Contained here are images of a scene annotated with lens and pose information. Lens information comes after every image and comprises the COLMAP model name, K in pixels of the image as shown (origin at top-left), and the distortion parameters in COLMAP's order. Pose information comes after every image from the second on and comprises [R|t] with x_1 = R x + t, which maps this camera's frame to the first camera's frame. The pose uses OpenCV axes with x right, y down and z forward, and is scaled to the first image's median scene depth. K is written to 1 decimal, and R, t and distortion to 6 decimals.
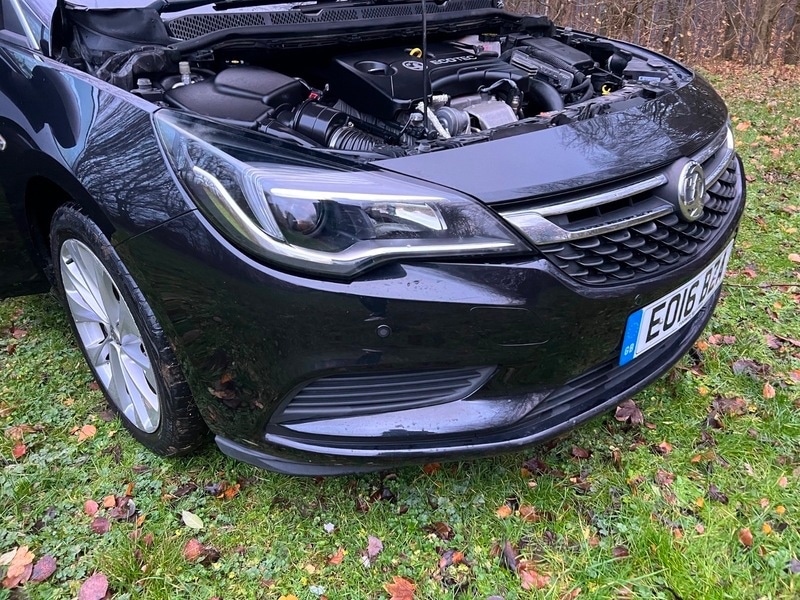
lens RADIAL K [[595.9, 0, 410.2], [0, 595.9, 297.8], [0, 0, 1]] dist [0.048983, -0.054530]
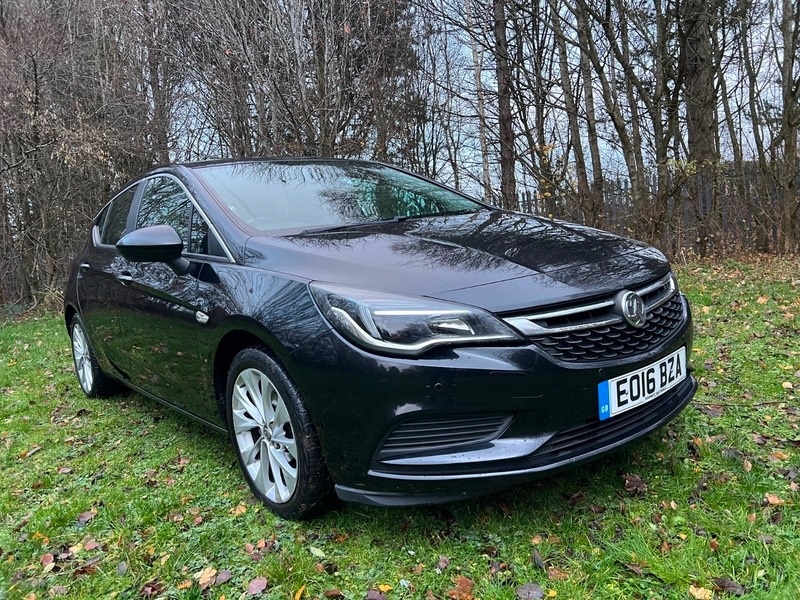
lens RADIAL K [[595.9, 0, 410.2], [0, 595.9, 297.8], [0, 0, 1]] dist [0.048983, -0.054530]
pose [[0.991774, -0.074813, -0.103858, 0.054756], [0.034442, 0.937460, -0.346385, 0.316461], [0.123277, 0.339959, 0.932326, -0.541489]]
